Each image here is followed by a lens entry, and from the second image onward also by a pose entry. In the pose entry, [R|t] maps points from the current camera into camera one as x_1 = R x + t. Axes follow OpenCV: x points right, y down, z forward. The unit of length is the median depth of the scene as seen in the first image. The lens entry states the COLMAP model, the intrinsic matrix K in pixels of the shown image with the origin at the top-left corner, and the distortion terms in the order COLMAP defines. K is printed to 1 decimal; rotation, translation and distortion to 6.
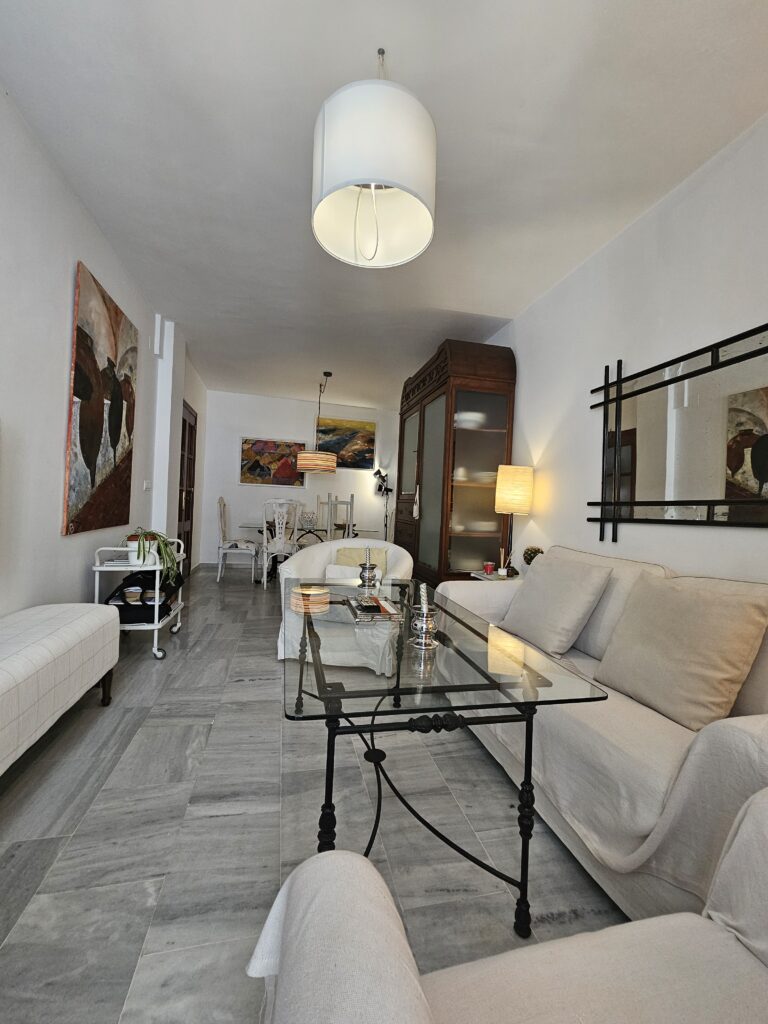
lens RADIAL K [[417.7, 0, 380.9], [0, 417.7, 508.6], [0, 0, 1]] dist [0.001587, 0.000469]
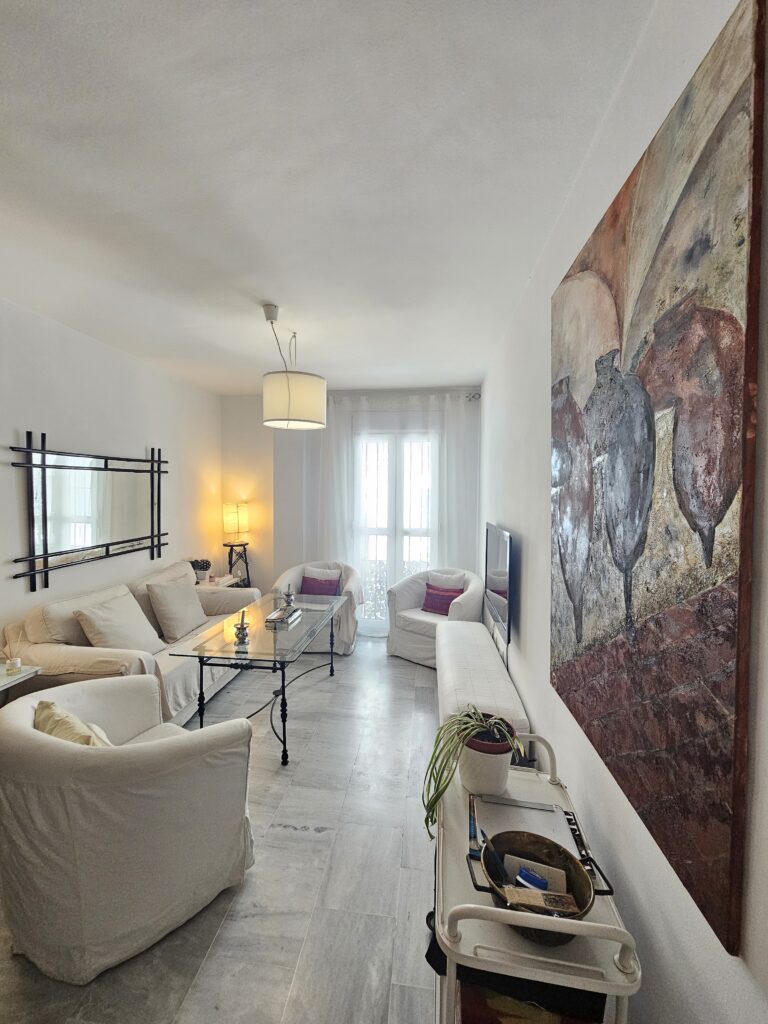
lens RADIAL K [[417.7, 0, 378.4], [0, 417.7, 513.5], [0, 0, 1]] dist [0.001587, 0.000469]
pose [[-0.936438, -0.072283, 0.343307, -0.261085], [-0.049352, 0.995955, 0.075081, -0.097596], [-0.347345, 0.053366, -0.936218, 0.650199]]
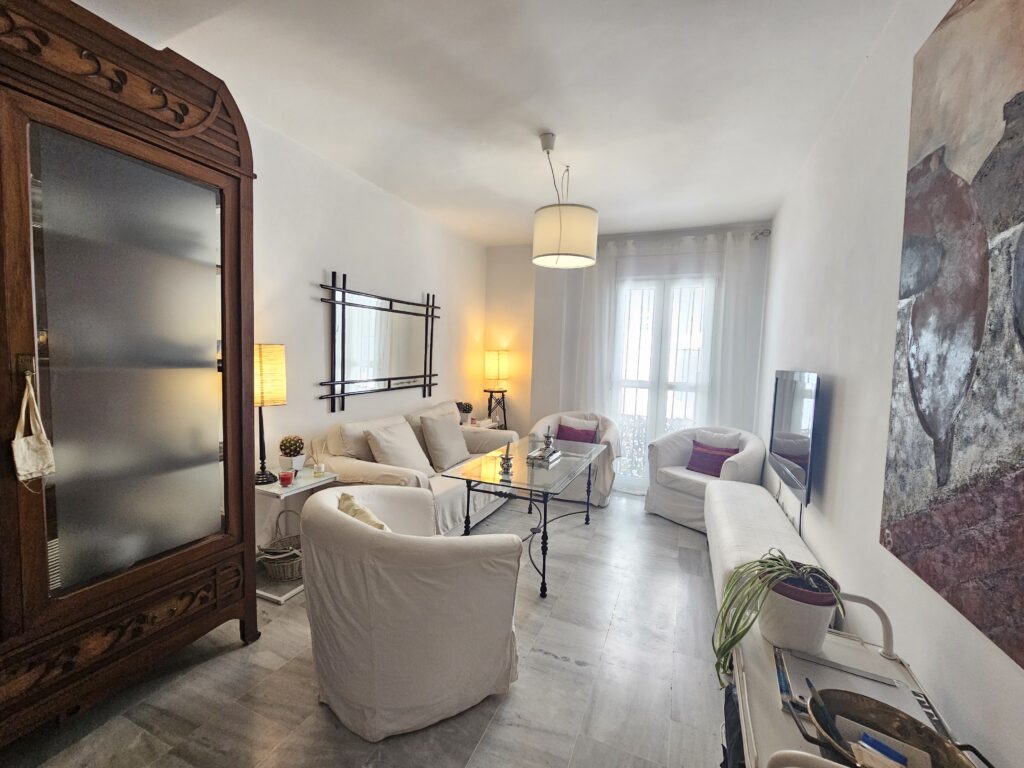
lens RADIAL K [[417.7, 0, 515.1], [0, 417.7, 389.5], [0, 0, 1]] dist [0.001587, 0.000469]
pose [[-0.811266, -0.121249, 0.571966, -0.241313], [-0.068075, 0.991196, 0.113563, -0.066252], [-0.580700, 0.053193, -0.812378, 0.650197]]
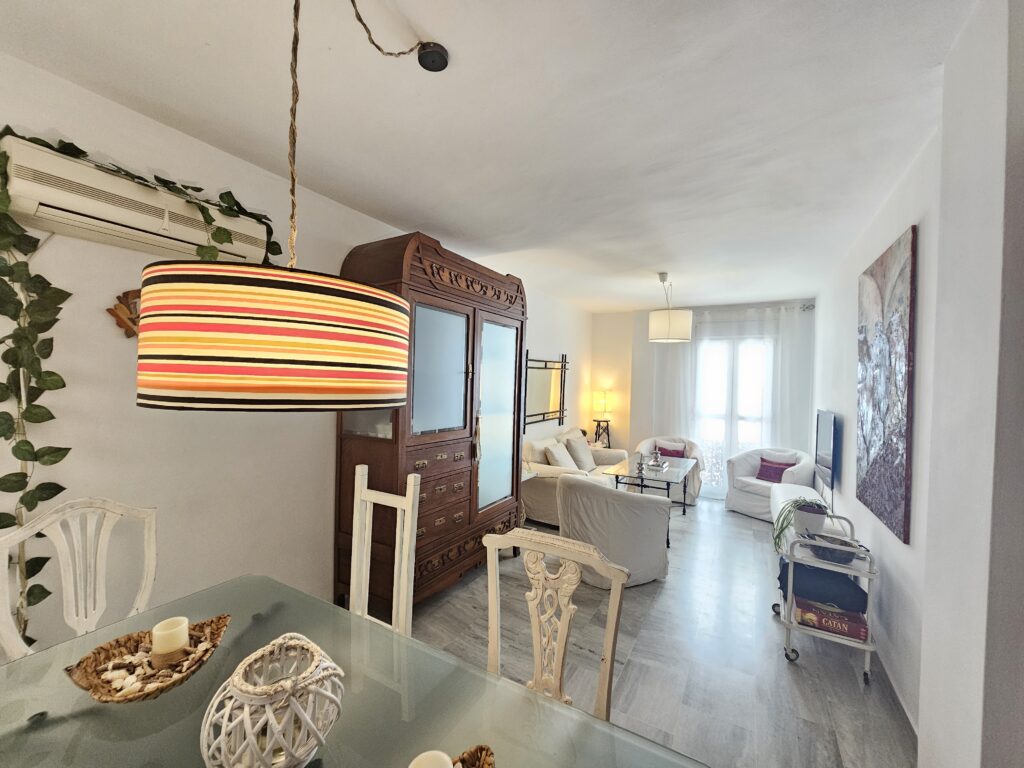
lens RADIAL K [[417.7, 0, 516.5], [0, 417.7, 389.4], [0, 0, 1]] dist [0.001587, 0.000469]
pose [[-0.735732, -0.078915, 0.672659, -0.305056], [-0.053216, 0.996854, 0.058743, -0.100868], [-0.675179, 0.007423, -0.737617, 0.955201]]
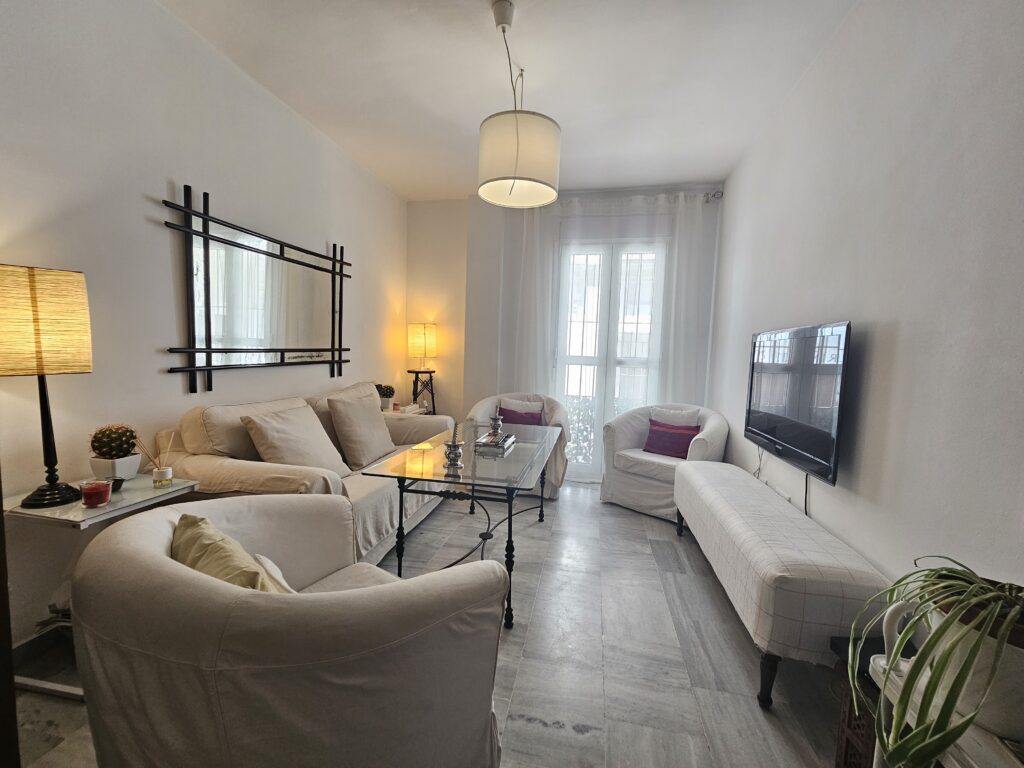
lens RADIAL K [[417.7, 0, 514.3], [0, 417.7, 389.3], [0, 0, 1]] dist [0.001587, 0.000469]
pose [[-0.909913, -0.113802, 0.398882, -0.165665], [-0.073164, 0.990584, 0.115717, -0.031577], [-0.408295, 0.076109, -0.909672, 0.581362]]
